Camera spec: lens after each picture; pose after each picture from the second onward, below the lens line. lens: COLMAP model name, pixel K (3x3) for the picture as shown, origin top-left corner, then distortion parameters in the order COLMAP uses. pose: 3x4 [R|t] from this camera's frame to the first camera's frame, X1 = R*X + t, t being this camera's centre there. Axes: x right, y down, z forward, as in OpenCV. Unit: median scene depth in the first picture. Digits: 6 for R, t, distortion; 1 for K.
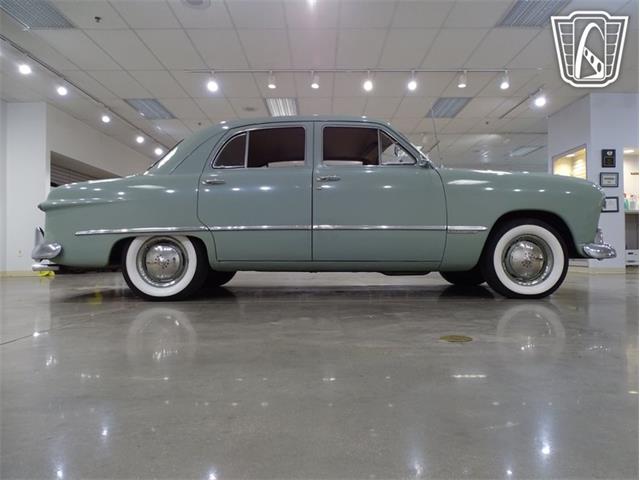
lens RADIAL K [[454.6, 0, 322.7], [0, 454.6, 238.9], [0, 0, 1]] dist [-0.001538, -0.000768]
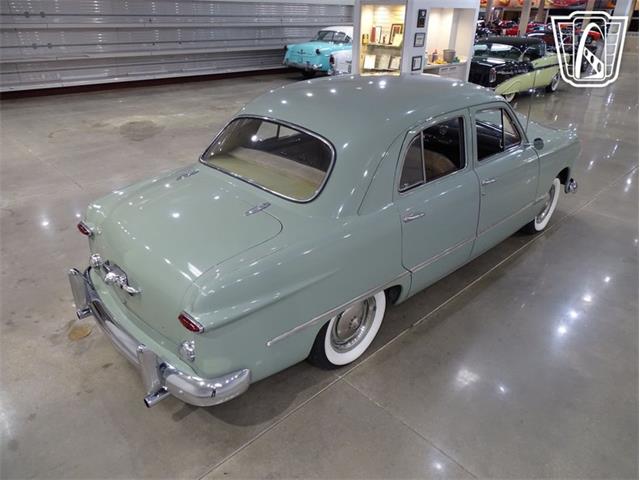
lens RADIAL K [[454.6, 0, 322.7], [0, 454.6, 238.9], [0, 0, 1]] dist [-0.001538, -0.000768]
pose [[0.718732, -0.299176, 0.627629, -0.812617], [-0.037706, 0.884590, 0.464843, -0.425372], [-0.694264, -0.357762, 0.624502, 0.583440]]
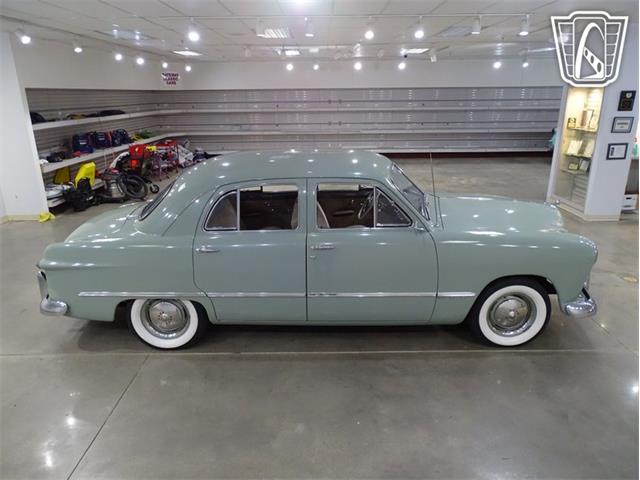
lens RADIAL K [[454.6, 0, 322.7], [0, 454.6, 238.9], [0, 0, 1]] dist [-0.001538, -0.000768]
pose [[0.999978, -0.006367, -0.001870, 0.015307], [0.006627, 0.943642, 0.330900, -0.455555], [-0.000342, -0.330905, 0.943664, 0.061964]]
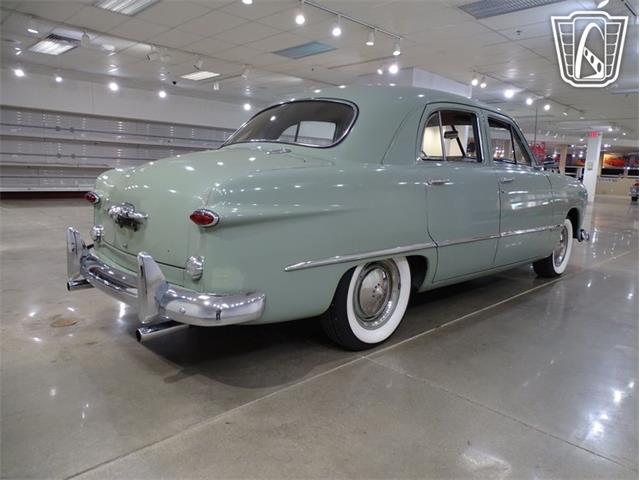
lens RADIAL K [[453.9, 0, 327.9], [0, 453.9, 241.1], [0, 0, 1]] dist [-0.001266, 0.000159]
pose [[0.709690, -0.079771, 0.699983, -0.862273], [-0.055347, 0.984185, 0.168275, -0.138550], [-0.702337, -0.158165, 0.694051, 0.565166]]
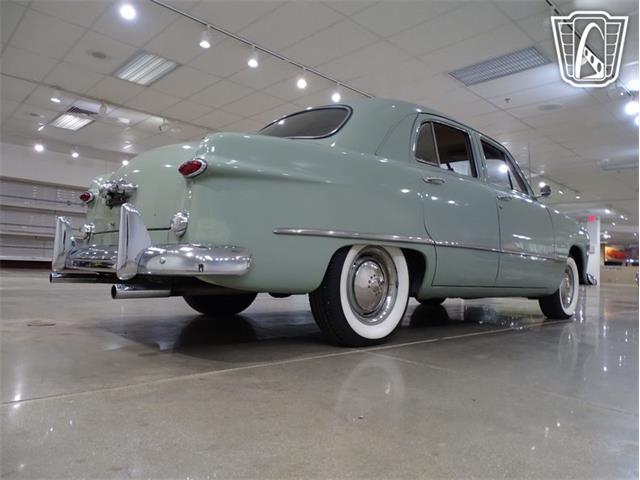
lens RADIAL K [[454.6, 0, 322.7], [0, 454.6, 238.9], [0, 0, 1]] dist [-0.001538, -0.000768]
pose [[0.721673, 0.073902, 0.688278, -0.839059], [-0.060421, 0.997215, -0.043720, 0.014702], [-0.689592, -0.010034, 0.724129, 0.557069]]
